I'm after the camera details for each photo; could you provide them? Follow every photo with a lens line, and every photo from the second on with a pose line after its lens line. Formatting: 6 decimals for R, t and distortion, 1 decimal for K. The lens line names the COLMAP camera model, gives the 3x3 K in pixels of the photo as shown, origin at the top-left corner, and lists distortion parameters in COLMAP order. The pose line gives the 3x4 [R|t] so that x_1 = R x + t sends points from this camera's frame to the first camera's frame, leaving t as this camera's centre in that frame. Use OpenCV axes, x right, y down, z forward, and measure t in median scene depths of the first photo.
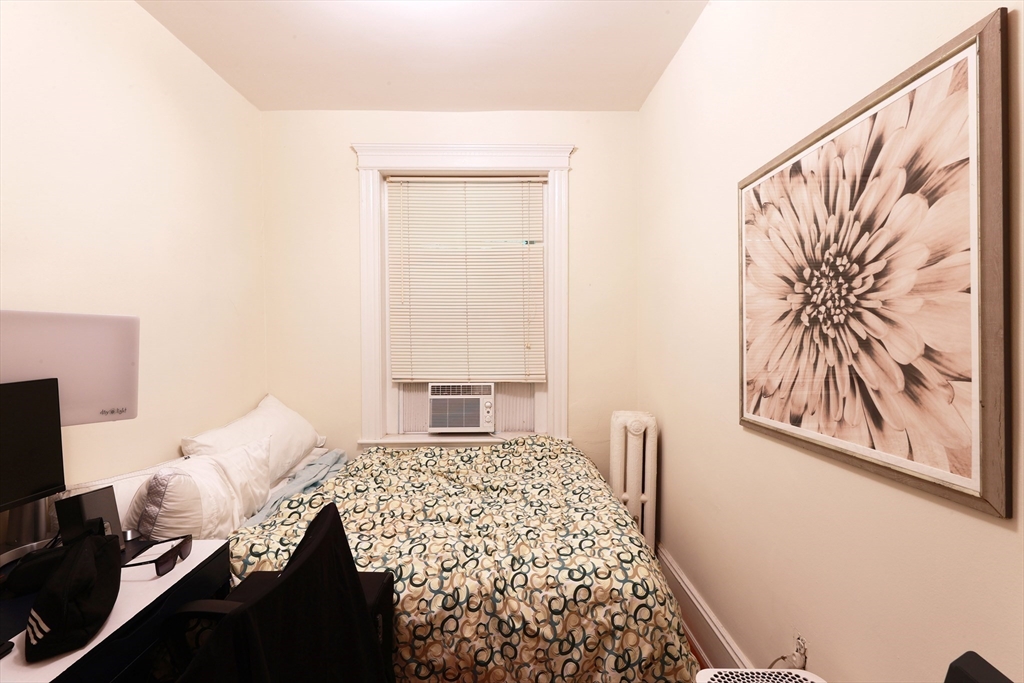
lens RADIAL K [[454.6, 0, 510.4], [0, 454.6, 335.4], [0, 0, 1]] dist [-0.001117, 0.000250]
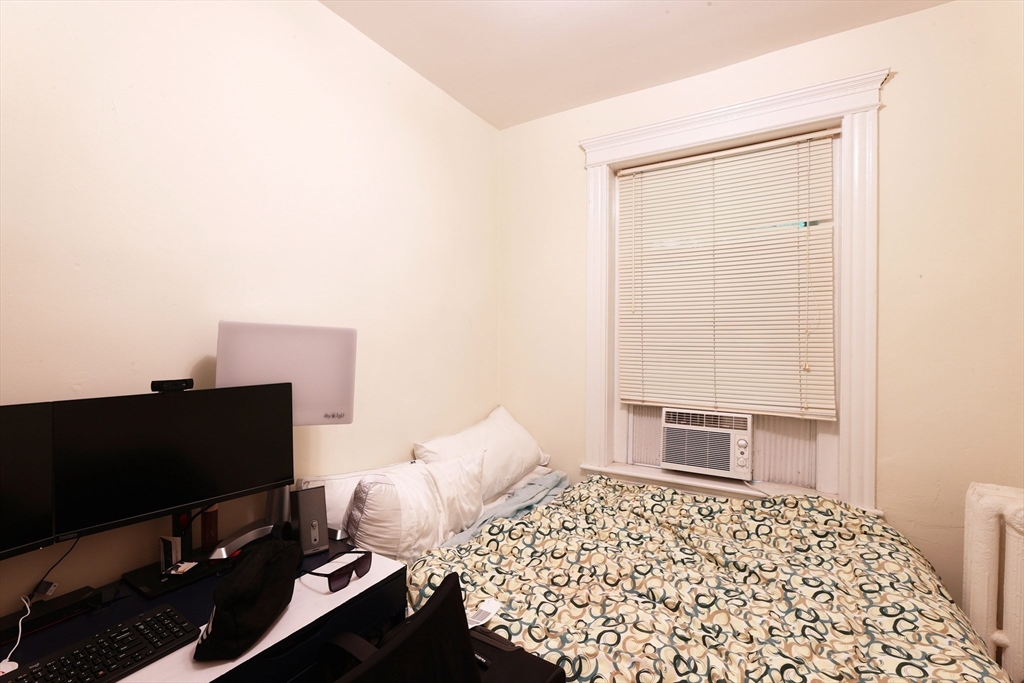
lens RADIAL K [[454.6, 0, 511.7], [0, 454.6, 339.2], [0, 0, 1]] dist [-0.001117, 0.000250]
pose [[0.844362, 0.005264, -0.535747, 0.041377], [-0.016683, 0.999725, -0.016472, -0.002852], [0.535513, 0.022846, 0.844218, 0.198008]]
